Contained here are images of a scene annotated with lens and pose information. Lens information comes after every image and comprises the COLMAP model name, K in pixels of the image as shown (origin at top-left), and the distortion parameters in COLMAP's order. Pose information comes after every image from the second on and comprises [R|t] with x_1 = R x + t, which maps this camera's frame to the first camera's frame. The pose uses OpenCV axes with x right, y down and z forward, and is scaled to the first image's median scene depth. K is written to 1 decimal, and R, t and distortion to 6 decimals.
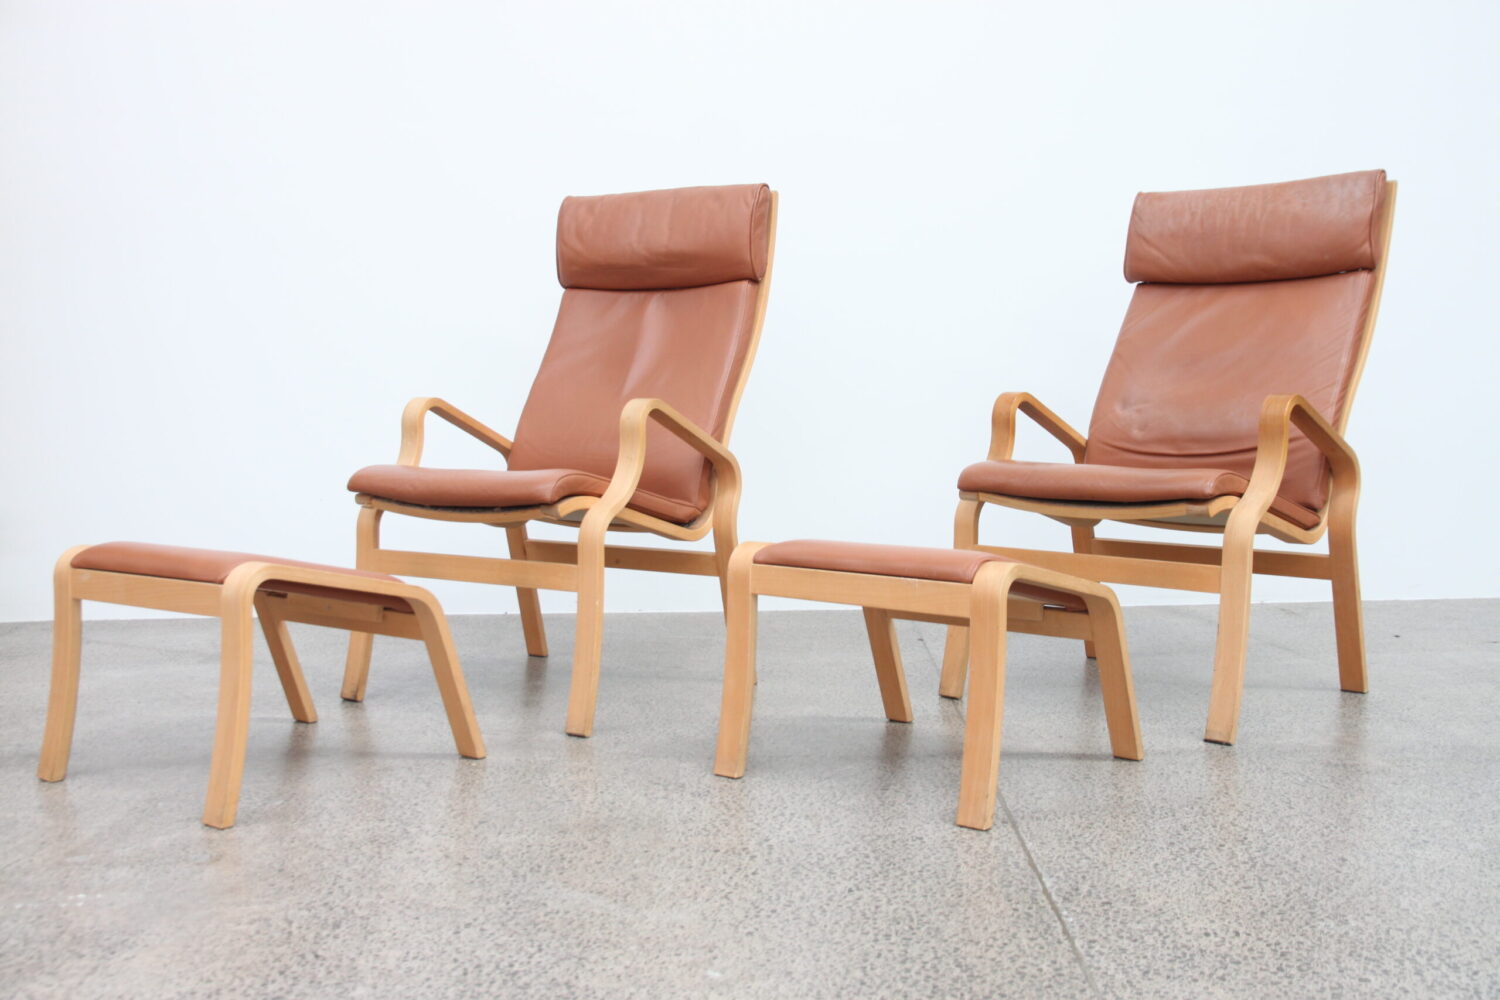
lens RADIAL K [[1555.4, 0, 748.6], [0, 1555.4, 489.7], [0, 0, 1]] dist [0.020214, 0.000000]
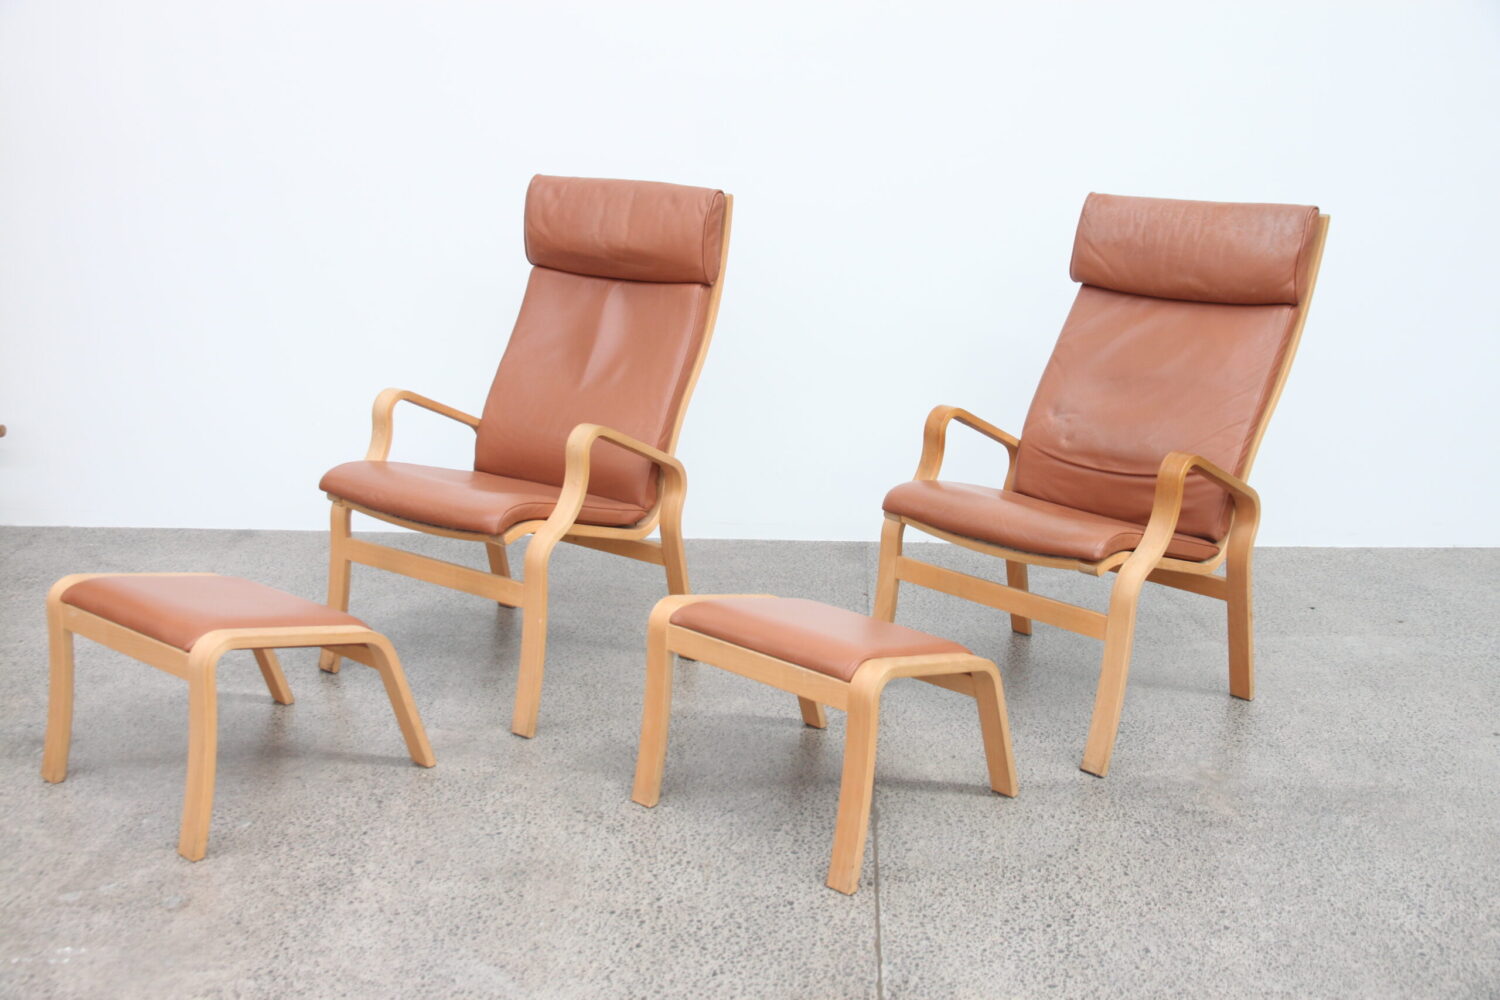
lens RADIAL K [[1555.4, 0, 749.5], [0, 1555.4, 514.6], [0, 0, 1]] dist [0.020214, 0.000000]
pose [[0.999127, 0.034354, -0.023781, 0.071915], [-0.029507, 0.983128, 0.180525, -0.198138], [0.029581, -0.179666, 0.983283, -0.062620]]
